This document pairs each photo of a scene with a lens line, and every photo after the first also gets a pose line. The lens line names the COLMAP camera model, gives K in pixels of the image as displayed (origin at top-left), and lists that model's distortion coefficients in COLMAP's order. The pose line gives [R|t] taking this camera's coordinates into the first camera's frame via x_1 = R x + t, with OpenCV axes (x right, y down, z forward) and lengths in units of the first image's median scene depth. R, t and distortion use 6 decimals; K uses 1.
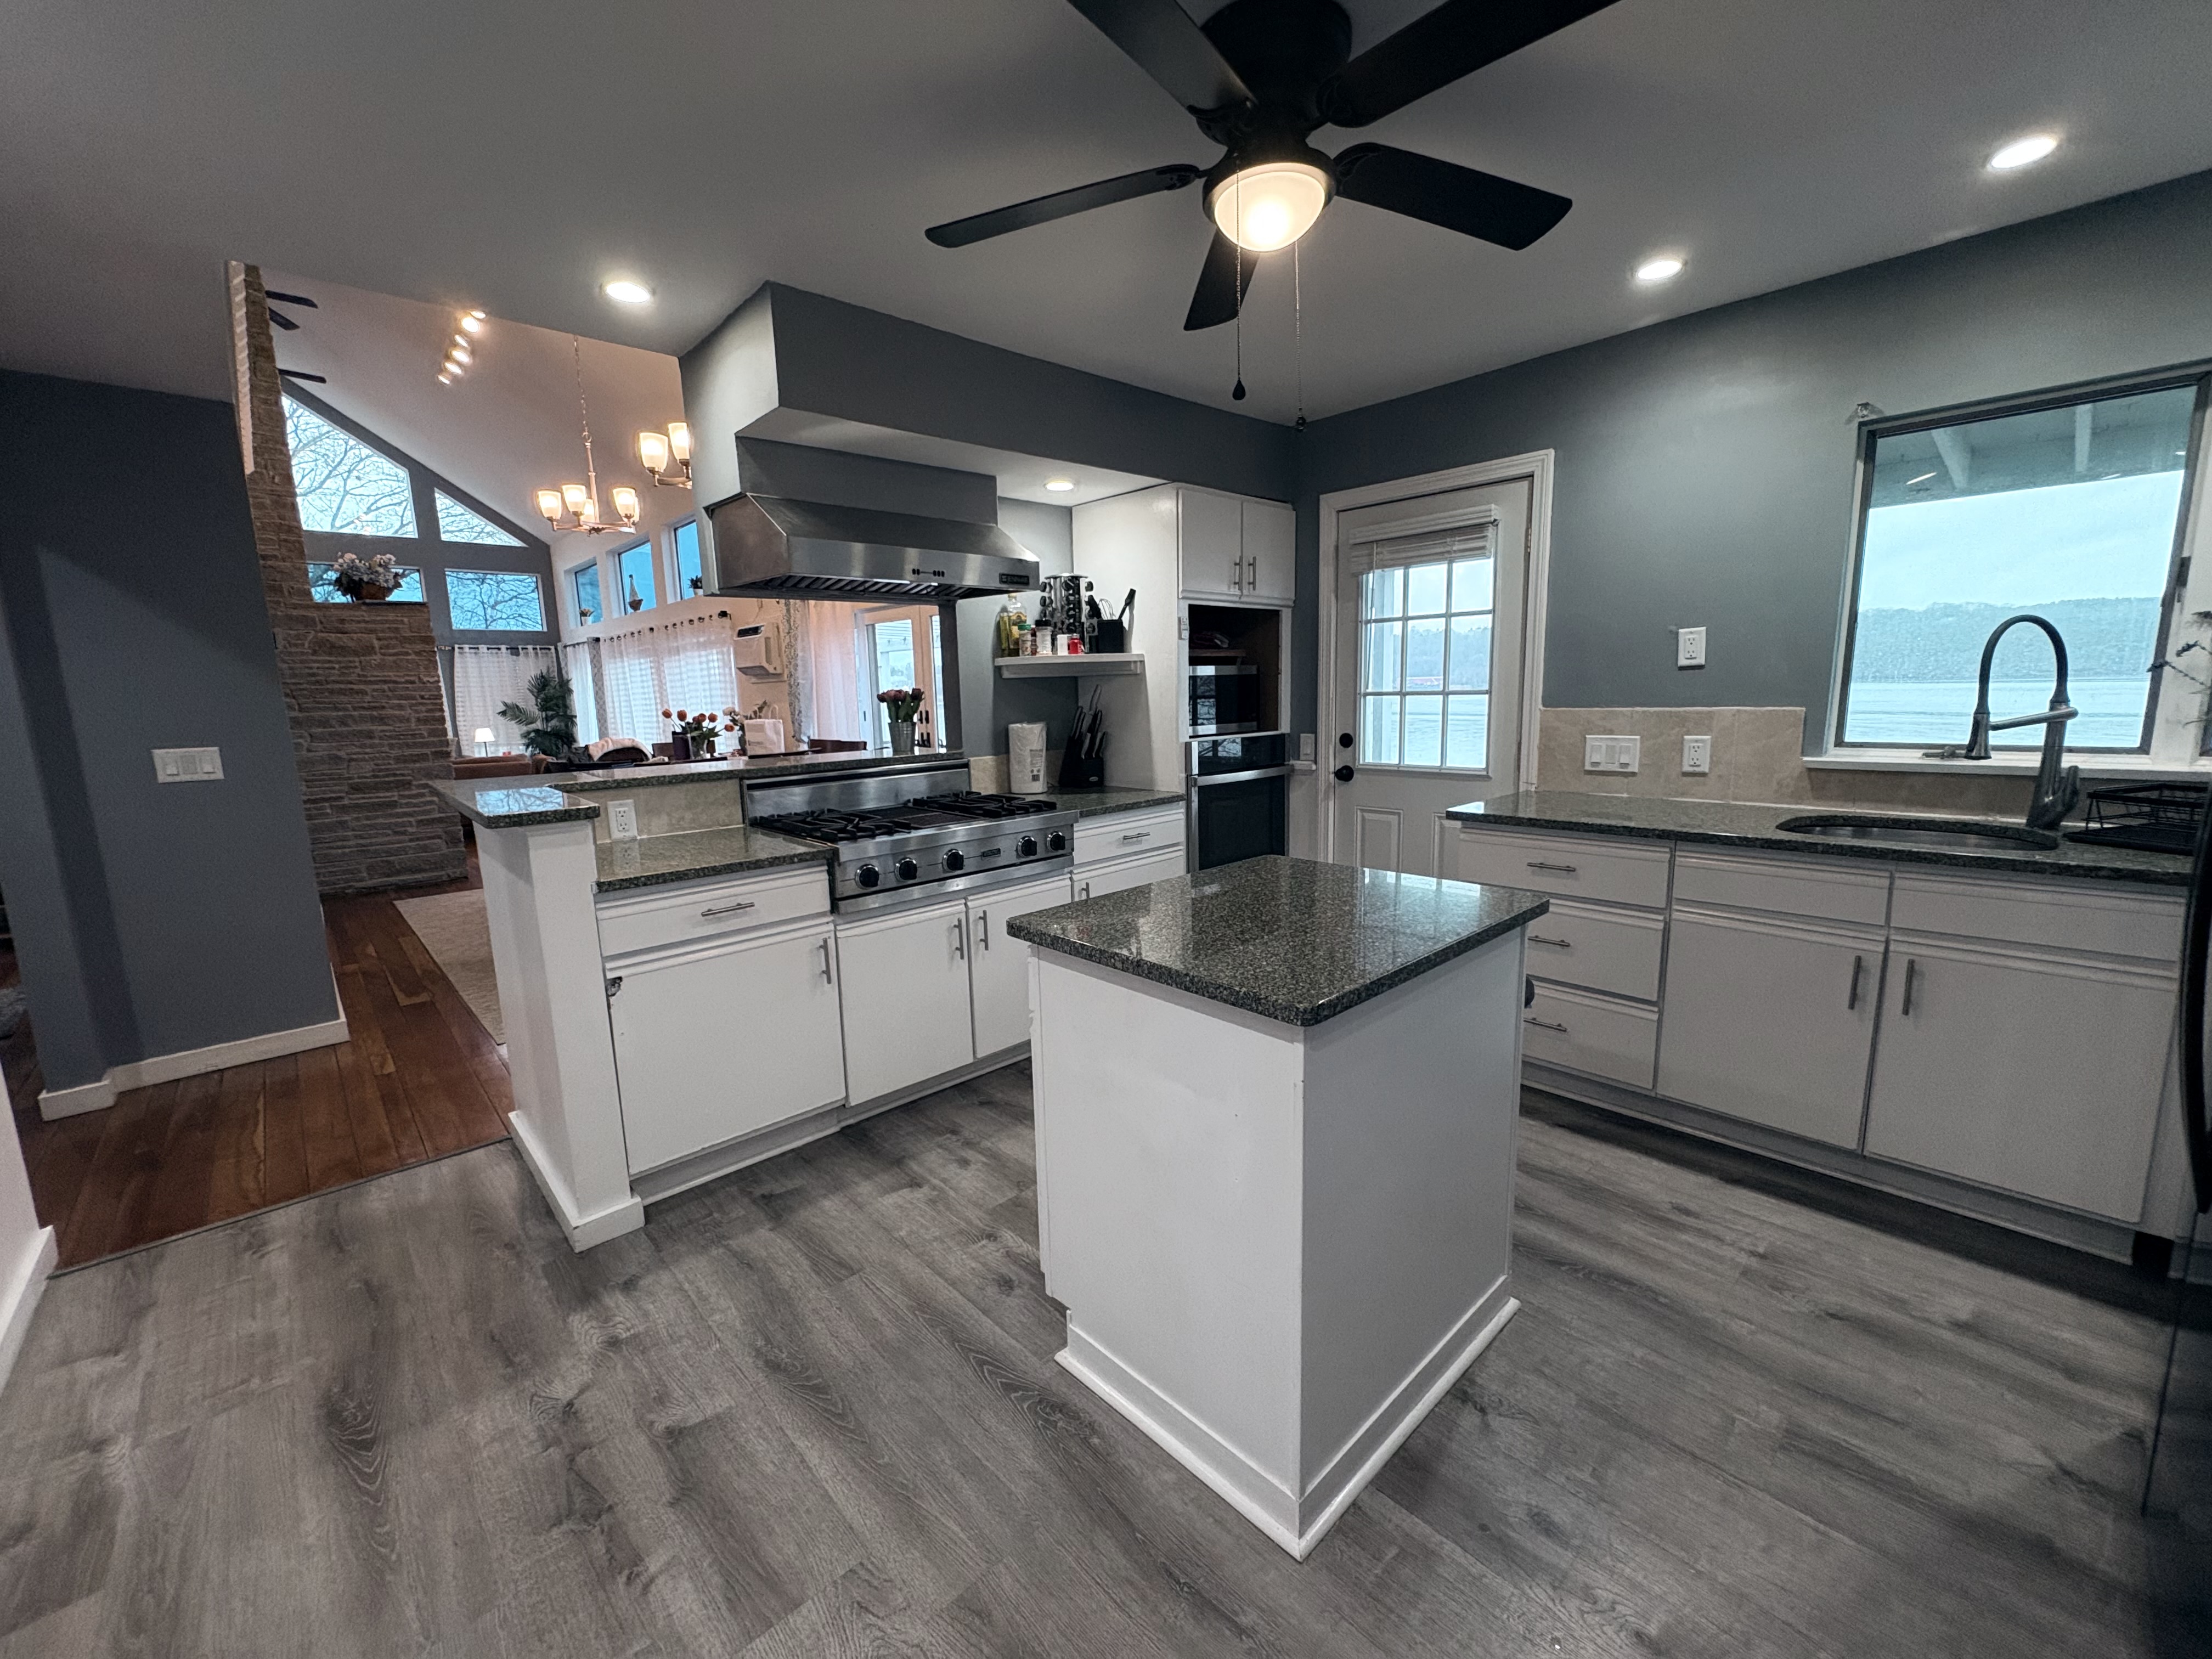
lens RADIAL K [[881.5, 0, 1106.0], [0, 881.5, 829.5], [0, 0, 1]] dist [0.001634, 0.000356]
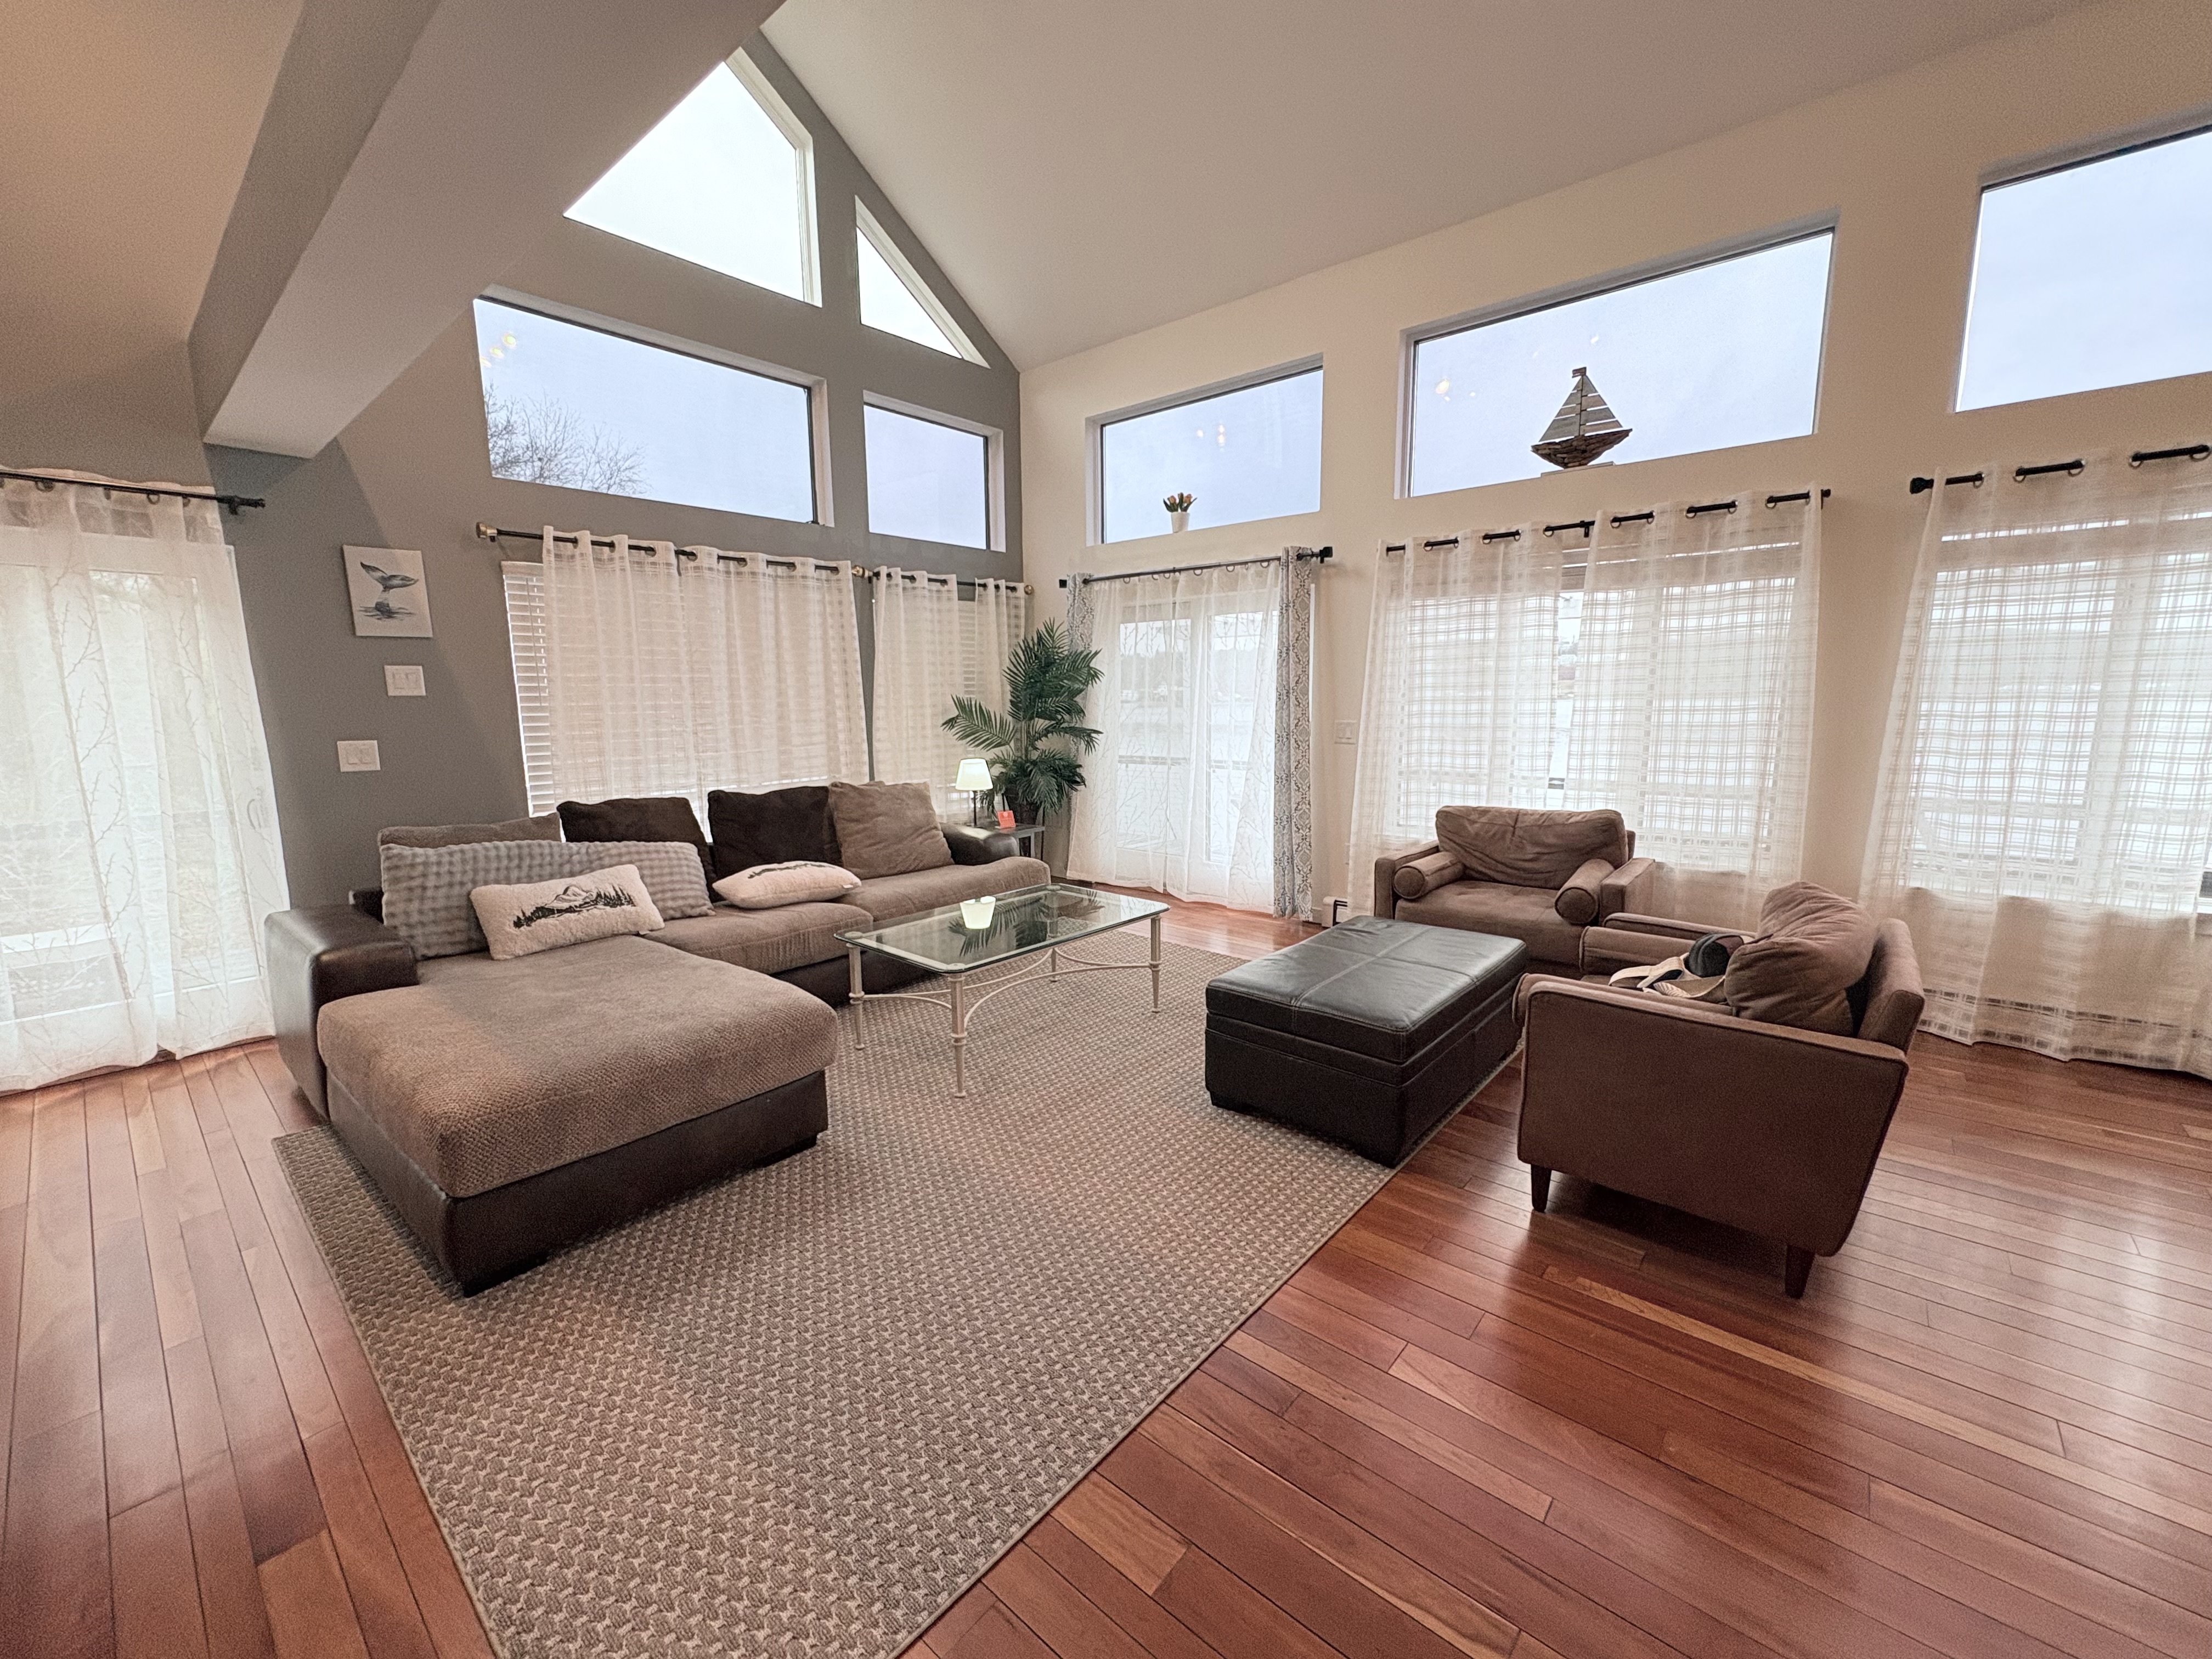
lens RADIAL K [[881.5, 0, 1106.0], [0, 881.5, 829.5], [0, 0, 1]] dist [0.001634, 0.000356]
pose [[0.993885, -0.001097, 0.110411, -2.229139], [0.001922, 0.999971, -0.007365, -0.244540], [-0.110400, 0.007532, 0.993859, 1.810581]]
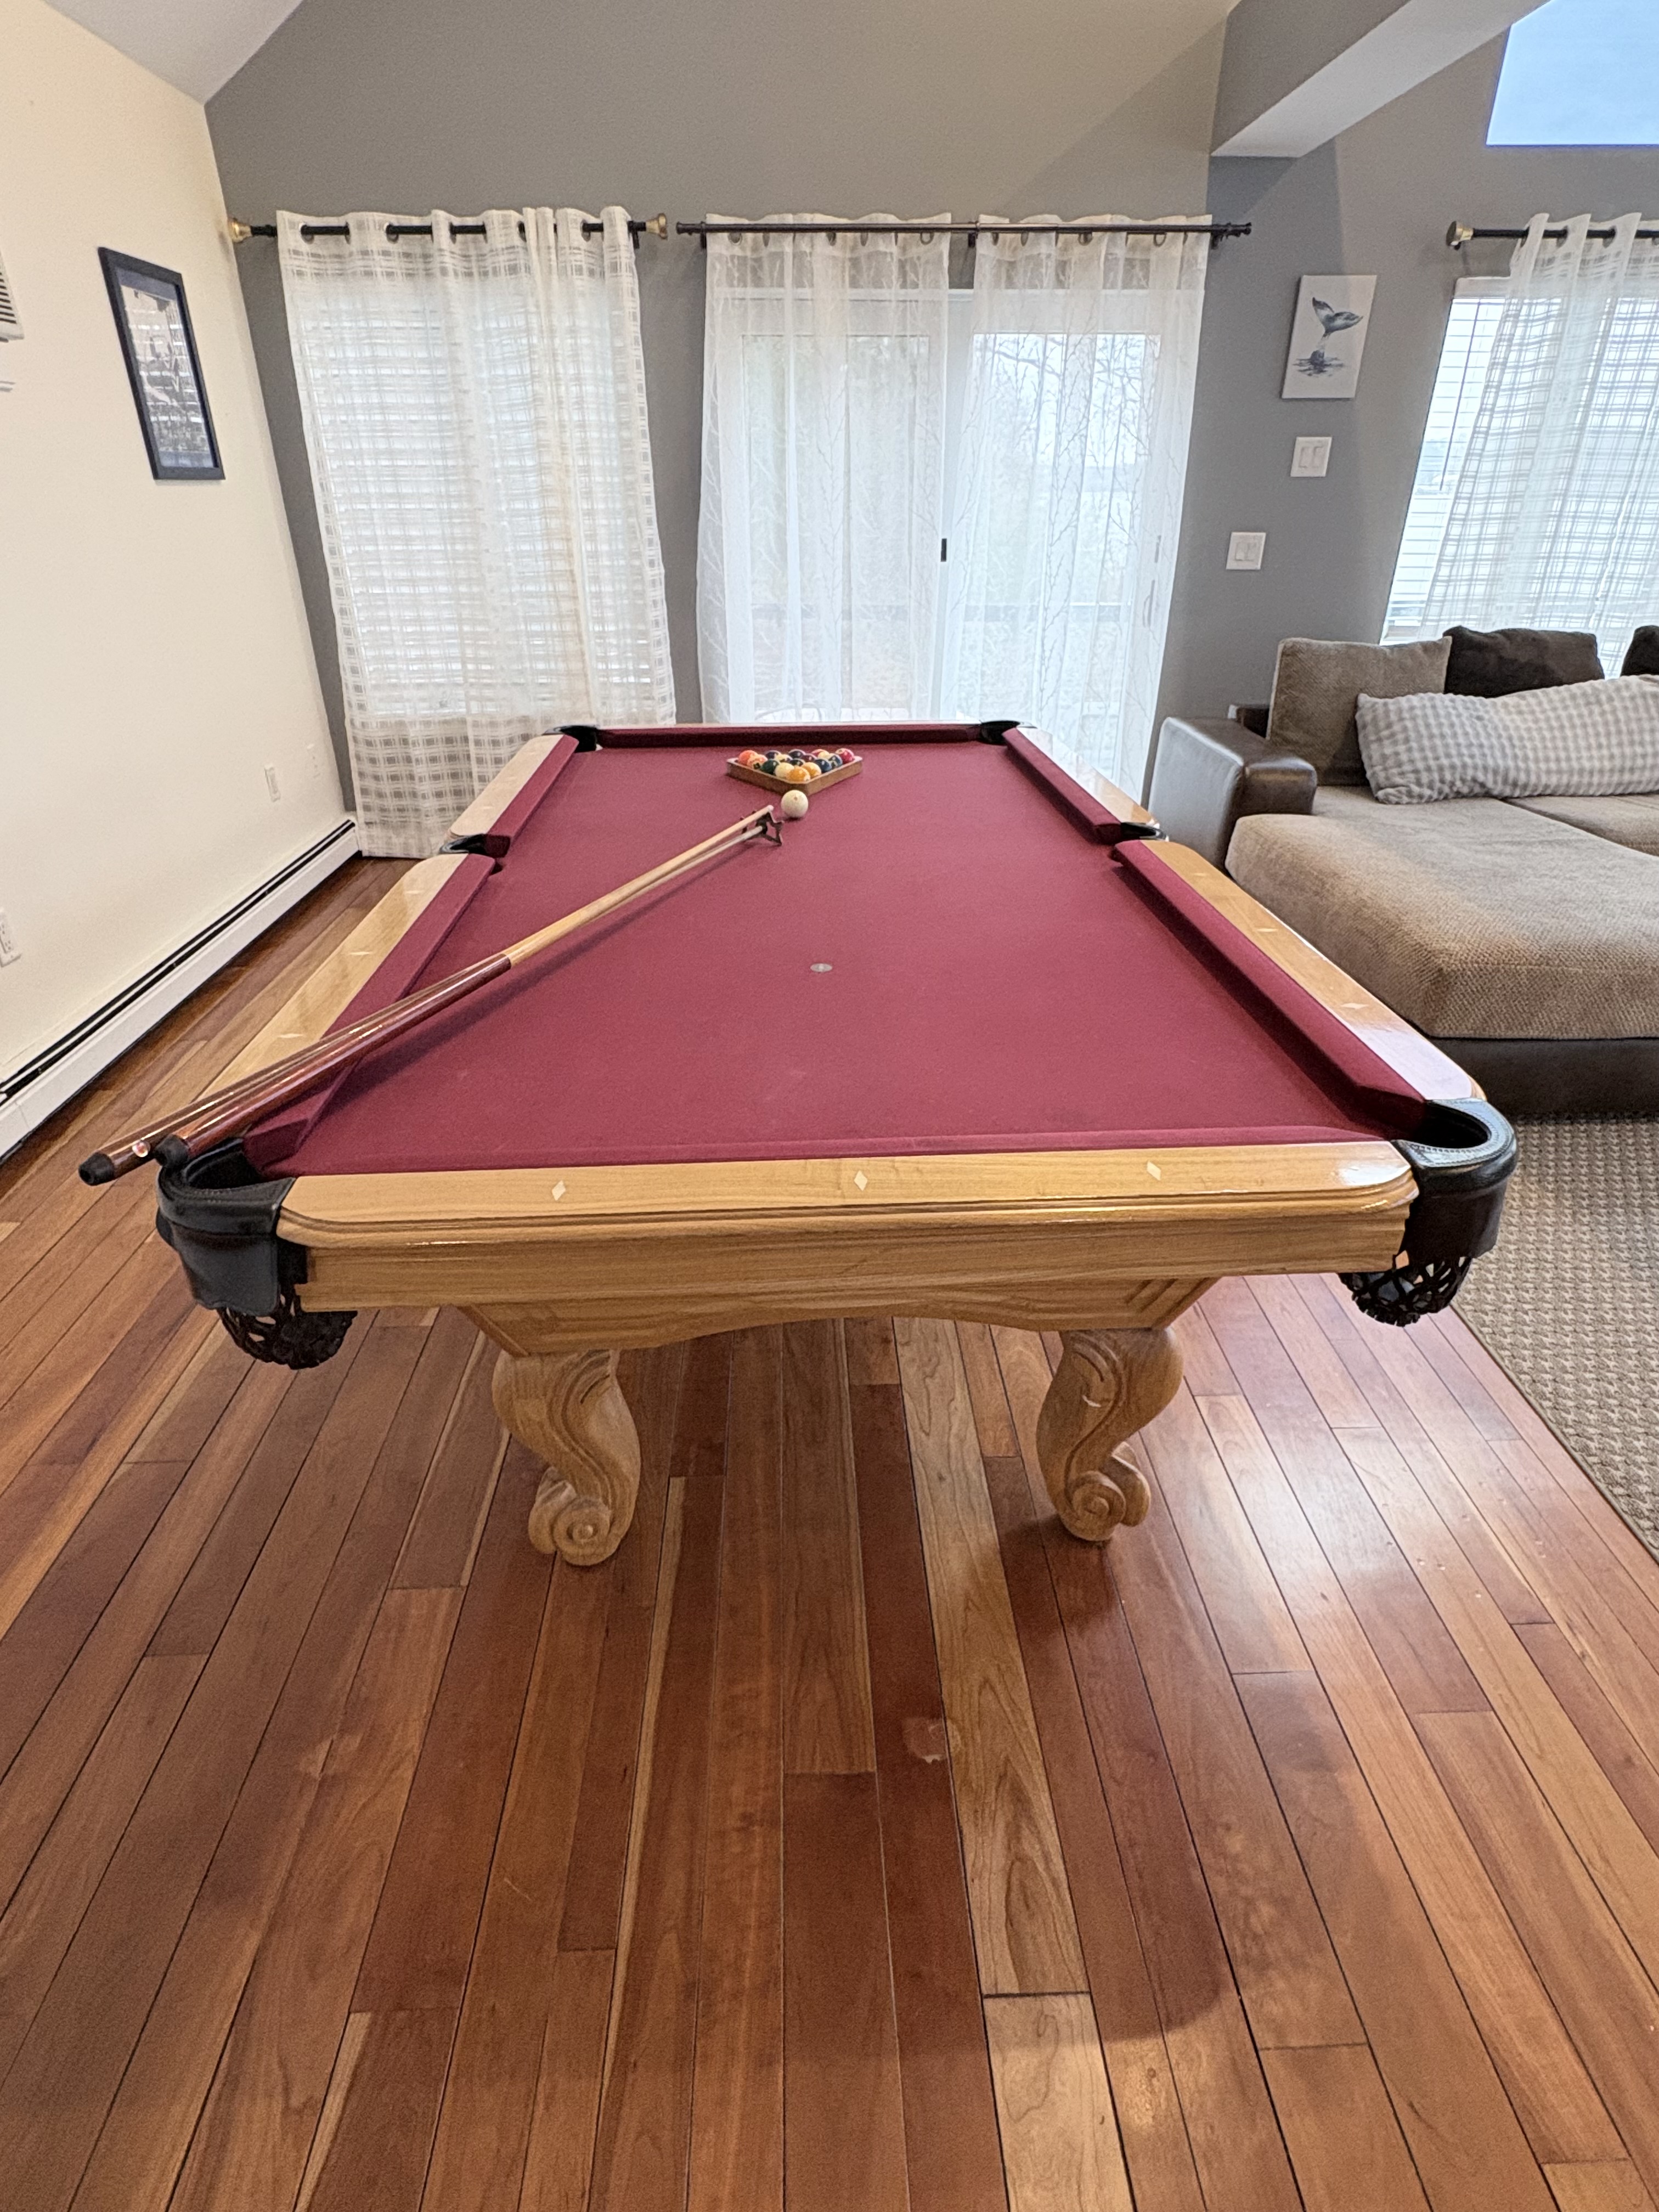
lens RADIAL K [[1155.7, 0, 829.5], [0, 1155.7, 1106.0], [0, 0, 1]] dist [0.000228, 0.000040]
pose [[0.753977, 0.332664, -0.566439, -2.422888], [-0.121905, 0.918169, 0.376967, -0.207379], [0.645491, -0.215173, 0.732832, 1.621980]]
